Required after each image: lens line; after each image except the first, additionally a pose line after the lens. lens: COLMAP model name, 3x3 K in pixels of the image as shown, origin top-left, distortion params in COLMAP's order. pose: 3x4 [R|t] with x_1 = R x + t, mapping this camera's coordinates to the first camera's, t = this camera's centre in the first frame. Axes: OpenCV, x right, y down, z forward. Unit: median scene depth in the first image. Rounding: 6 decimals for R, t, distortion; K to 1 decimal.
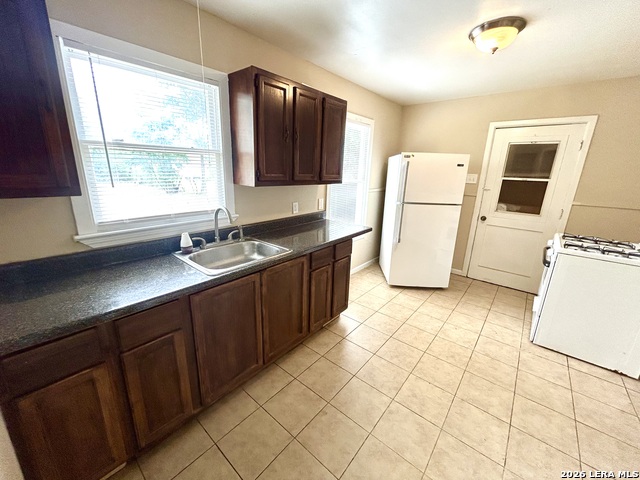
lens RADIAL K [[256.9, 0, 319.8], [0, 256.9, 238.8], [0, 0, 1]] dist [-0.001829, 0.000842]
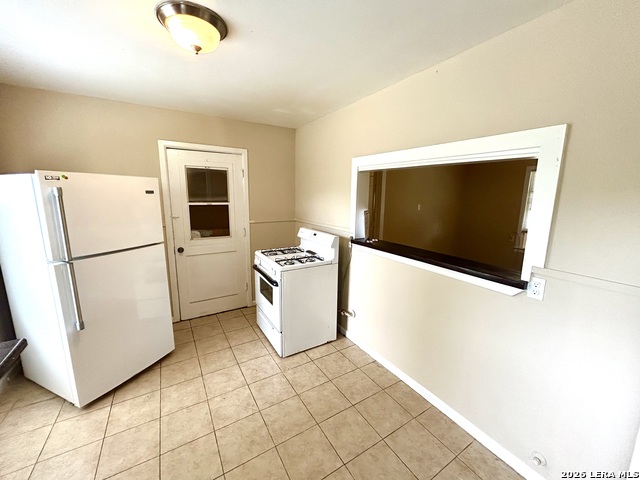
lens RADIAL K [[256.9, 0, 320.6], [0, 256.9, 238.7], [0, 0, 1]] dist [-0.001829, 0.000842]
pose [[0.317204, -0.191641, 0.928792, -0.008121], [0.247658, 0.962125, 0.113938, -0.111900], [-0.915449, 0.193881, 0.352652, 0.295170]]
